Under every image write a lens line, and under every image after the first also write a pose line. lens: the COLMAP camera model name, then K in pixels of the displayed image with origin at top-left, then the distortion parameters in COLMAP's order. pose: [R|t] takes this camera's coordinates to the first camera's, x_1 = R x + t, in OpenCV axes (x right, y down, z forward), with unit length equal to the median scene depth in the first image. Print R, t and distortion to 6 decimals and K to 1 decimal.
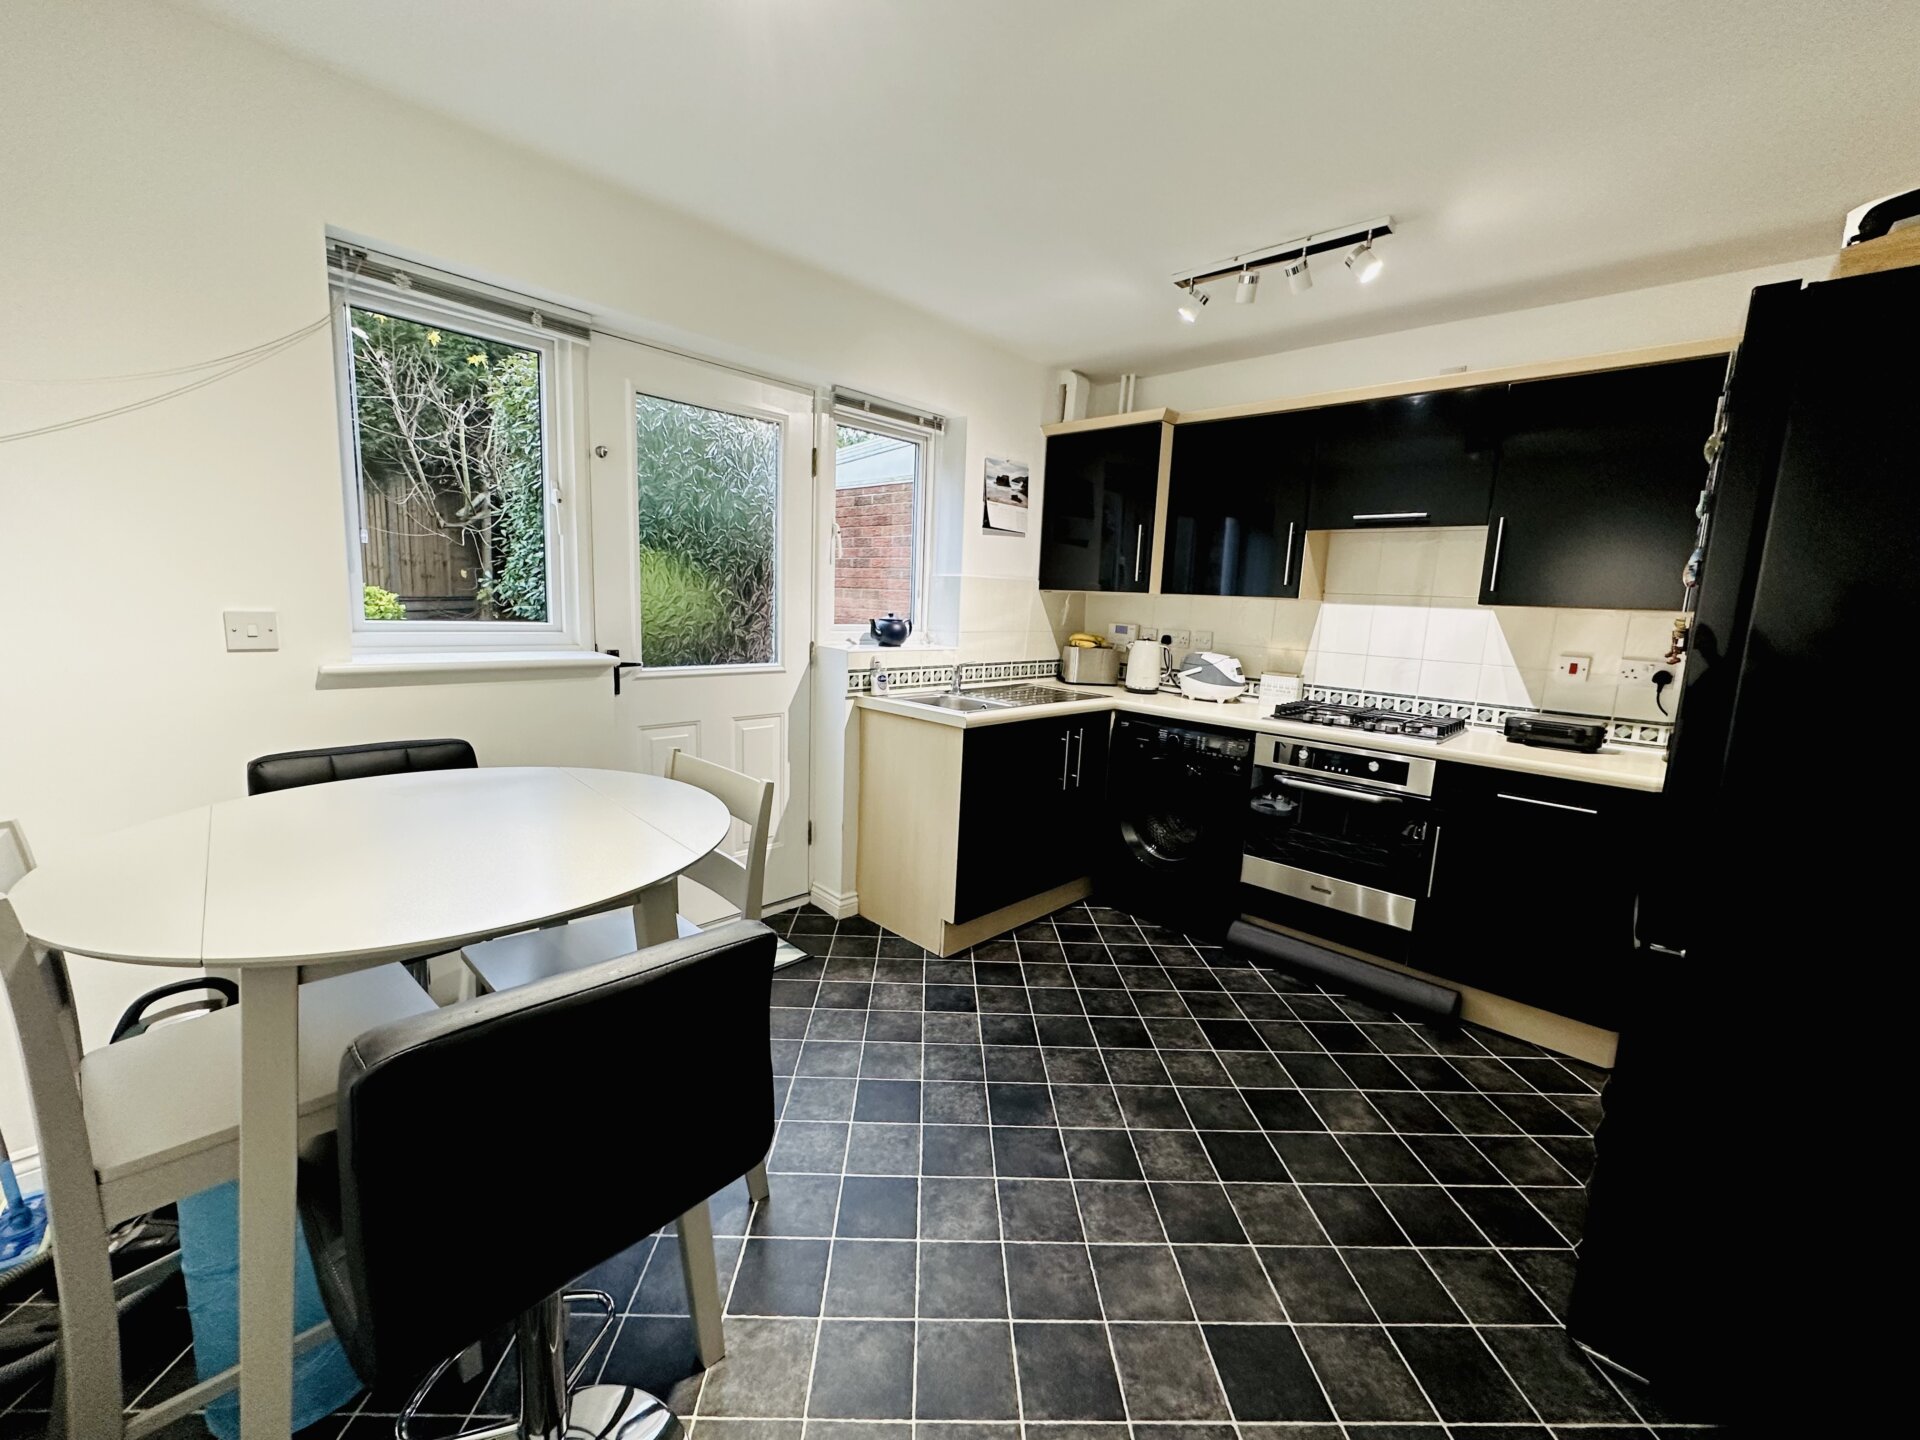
lens RADIAL K [[766.7, 0, 951.7], [0, 766.7, 717.1], [0, 0, 1]] dist [-0.006398, 0.000688]
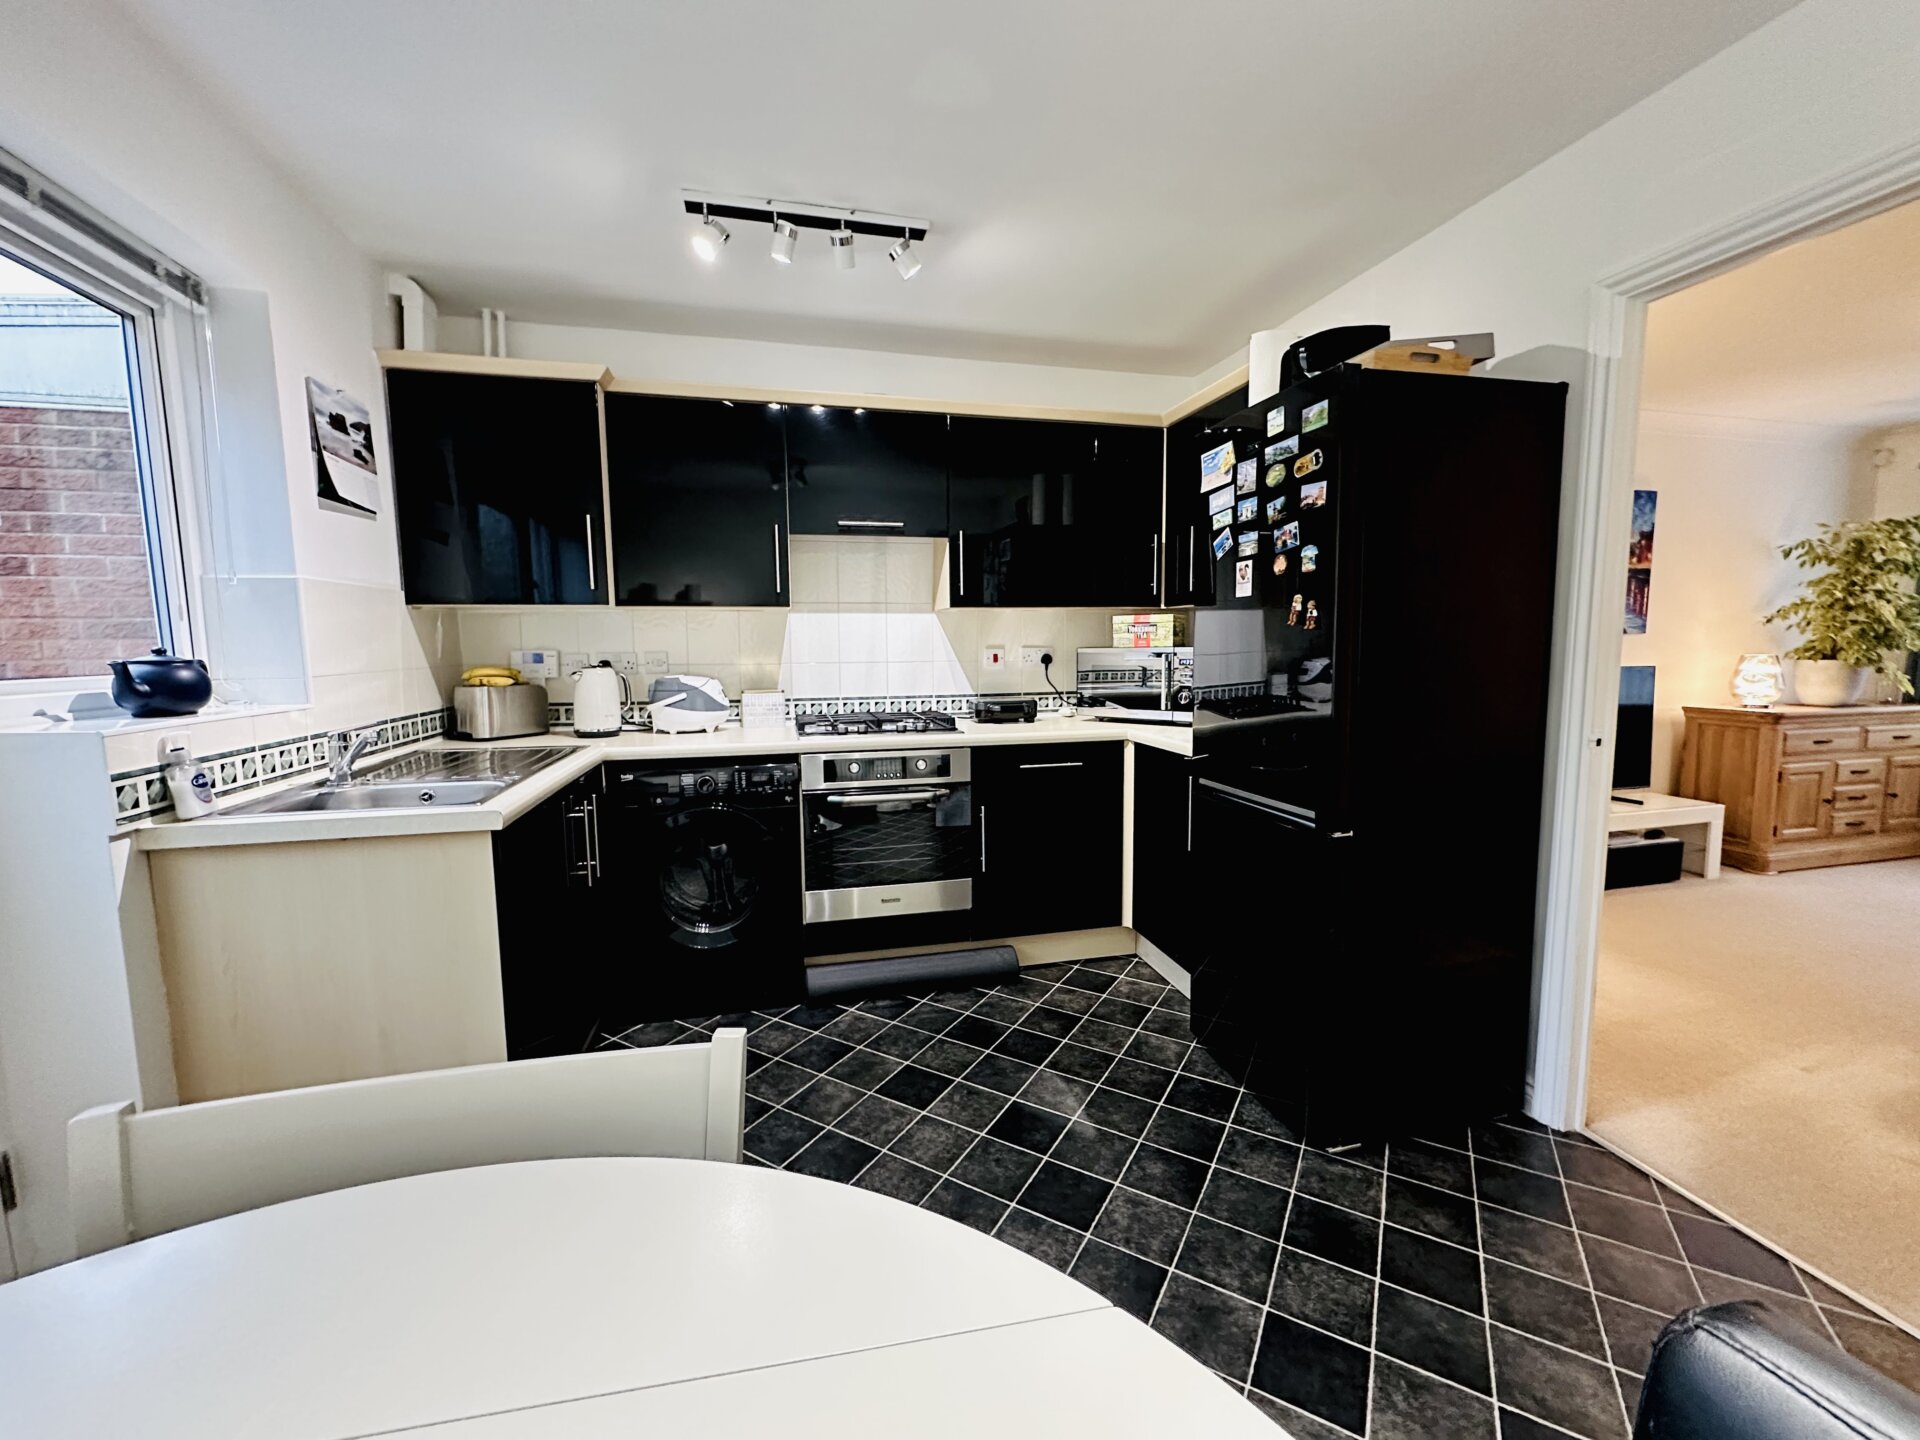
lens RADIAL K [[766.7, 0, 957.3], [0, 766.7, 718.1], [0, 0, 1]] dist [-0.006398, 0.000688]
pose [[0.530065, -0.130666, 0.837829, -0.236347], [0.162371, 0.985413, 0.050957, -0.035999], [-0.832266, 0.109029, 0.543550, 0.336899]]
